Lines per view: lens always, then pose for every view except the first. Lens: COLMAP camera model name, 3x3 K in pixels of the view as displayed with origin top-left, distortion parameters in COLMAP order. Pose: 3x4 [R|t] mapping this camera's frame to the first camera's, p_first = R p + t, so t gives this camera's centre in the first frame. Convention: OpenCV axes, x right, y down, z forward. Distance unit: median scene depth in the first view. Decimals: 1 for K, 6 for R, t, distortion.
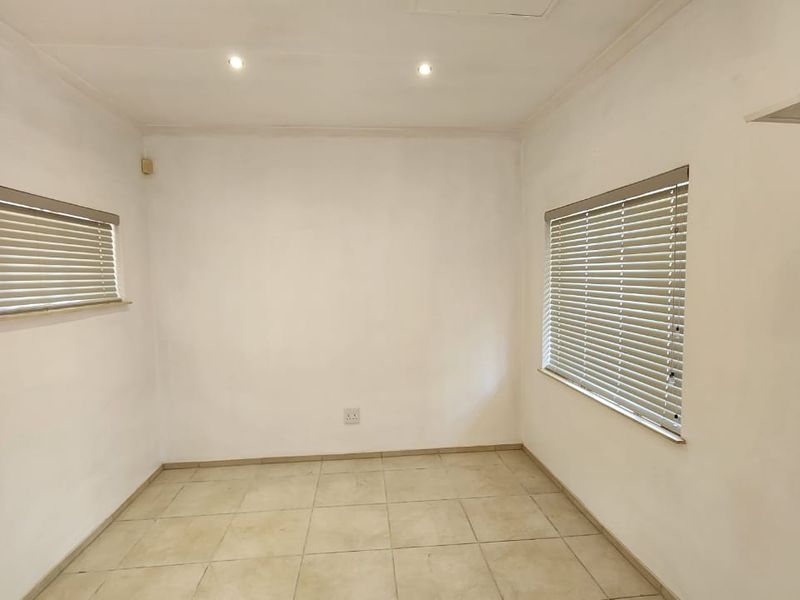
lens RADIAL K [[436.6, 0, 400.0], [0, 436.6, 300.0], [0, 0, 1]] dist [0.000607, -0.000786]
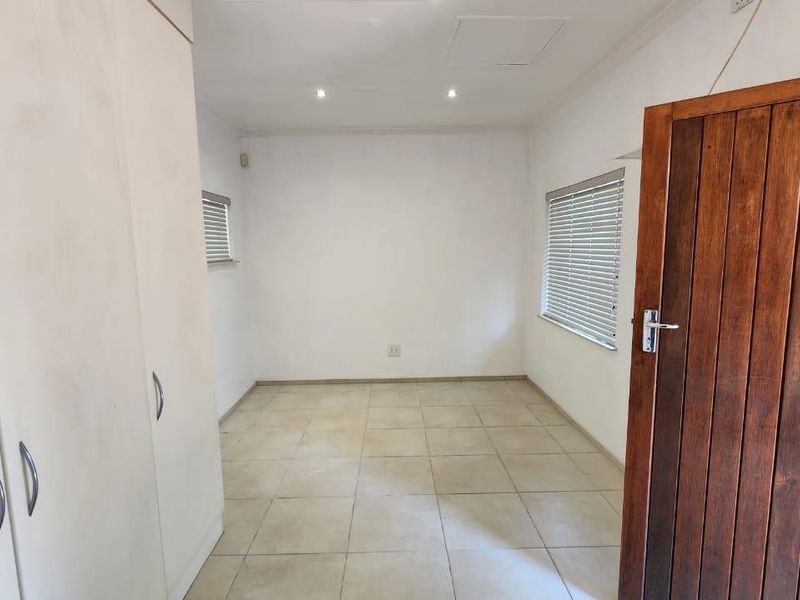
lens RADIAL K [[436.6, 0, 400.0], [0, 436.6, 300.0], [0, 0, 1]] dist [0.000607, -0.000786]
pose [[0.997424, 0.011098, -0.070865, -0.001469], [-0.006429, 0.997813, 0.065783, 0.032654], [0.071440, -0.065158, 0.995314, -0.352663]]
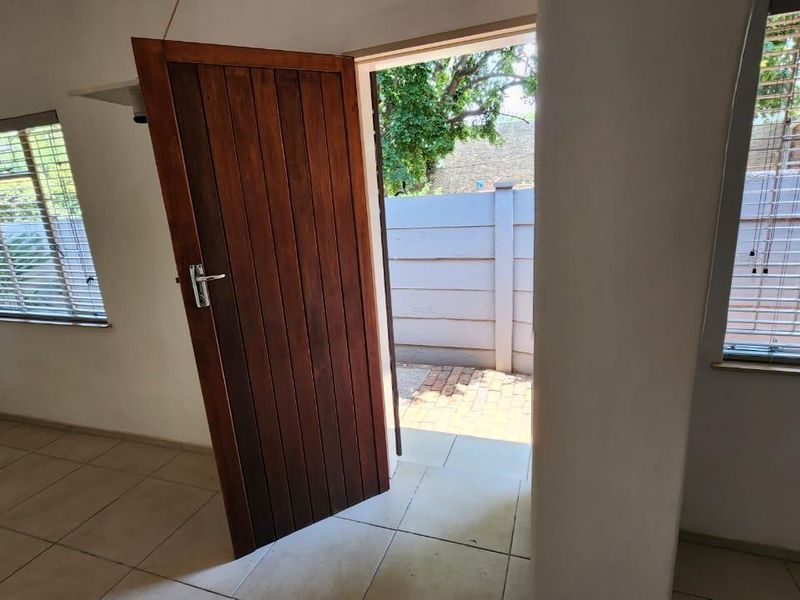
lens RADIAL K [[435.3, 0, 412.8], [0, 435.3, 302.6], [0, 0, 1]] dist [0.001571, 0.000130]
pose [[0.407667, -0.245145, 0.879609, -0.087733], [0.107863, 0.969473, 0.220200, 0.035166], [-0.906738, 0.005109, 0.421664, -0.262457]]
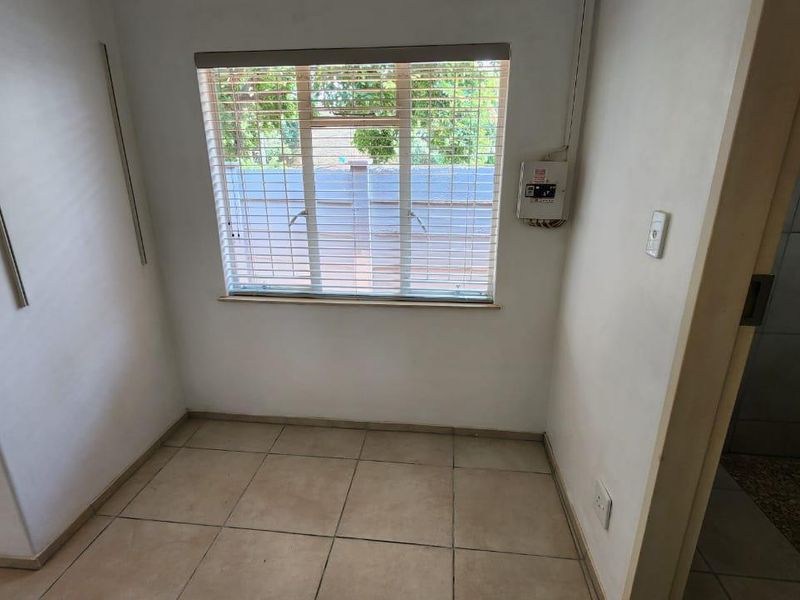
lens RADIAL K [[428.2, 0, 400.0], [0, 428.2, 300.0], [0, 0, 1]] dist [-0.001211, -0.001052]
pose [[0.201976, -0.291816, 0.934906, -0.150259], [0.062597, 0.956474, 0.285025, 0.064459], [-0.977388, 0.000954, 0.211452, -0.812592]]
